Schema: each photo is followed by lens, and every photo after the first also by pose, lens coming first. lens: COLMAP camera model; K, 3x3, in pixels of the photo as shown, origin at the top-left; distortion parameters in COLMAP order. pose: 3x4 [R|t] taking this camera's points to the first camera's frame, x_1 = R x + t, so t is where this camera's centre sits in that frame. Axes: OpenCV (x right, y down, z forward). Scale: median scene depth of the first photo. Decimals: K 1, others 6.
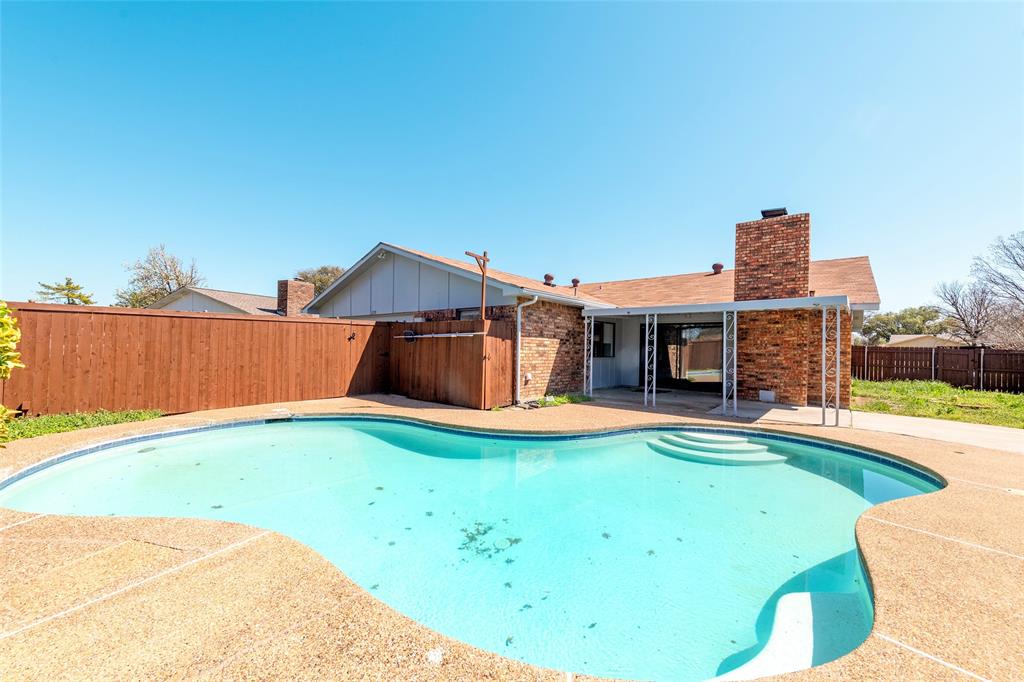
lens RADIAL K [[405.6, 0, 498.0], [0, 405.6, 341.9], [0, 0, 1]] dist [0.006575, -0.002471]
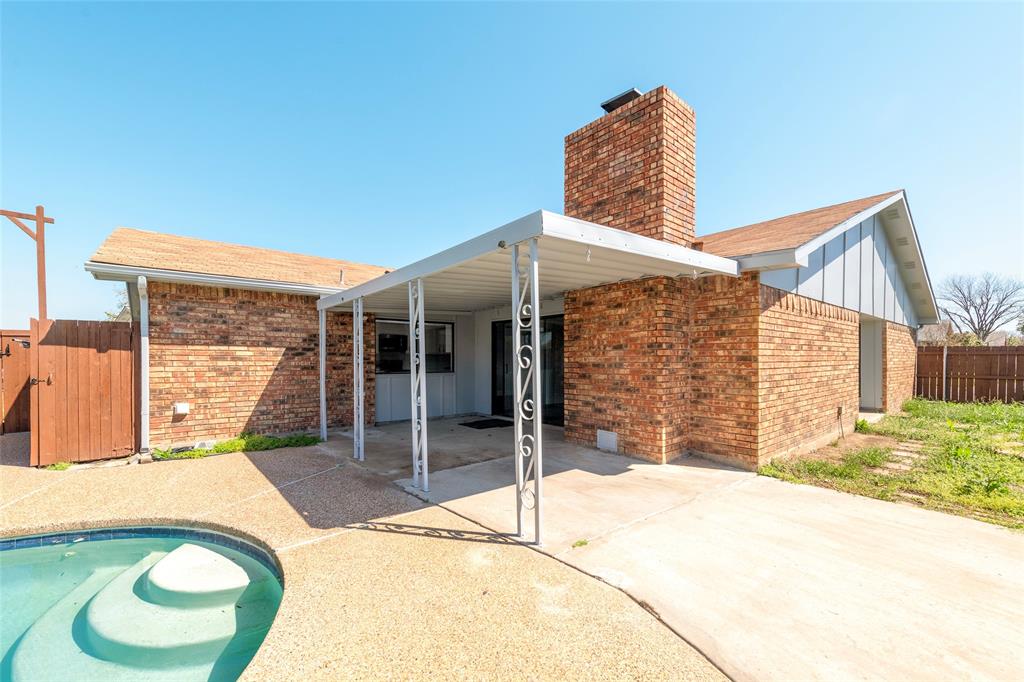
lens RADIAL K [[405.6, 0, 509.8], [0, 405.6, 361.1], [0, 0, 1]] dist [0.006575, -0.002471]
pose [[0.981394, -0.022224, -0.190713, 0.652145], [0.025159, 0.999599, 0.012984, 0.015599], [0.190348, -0.017540, 0.981560, 0.448357]]
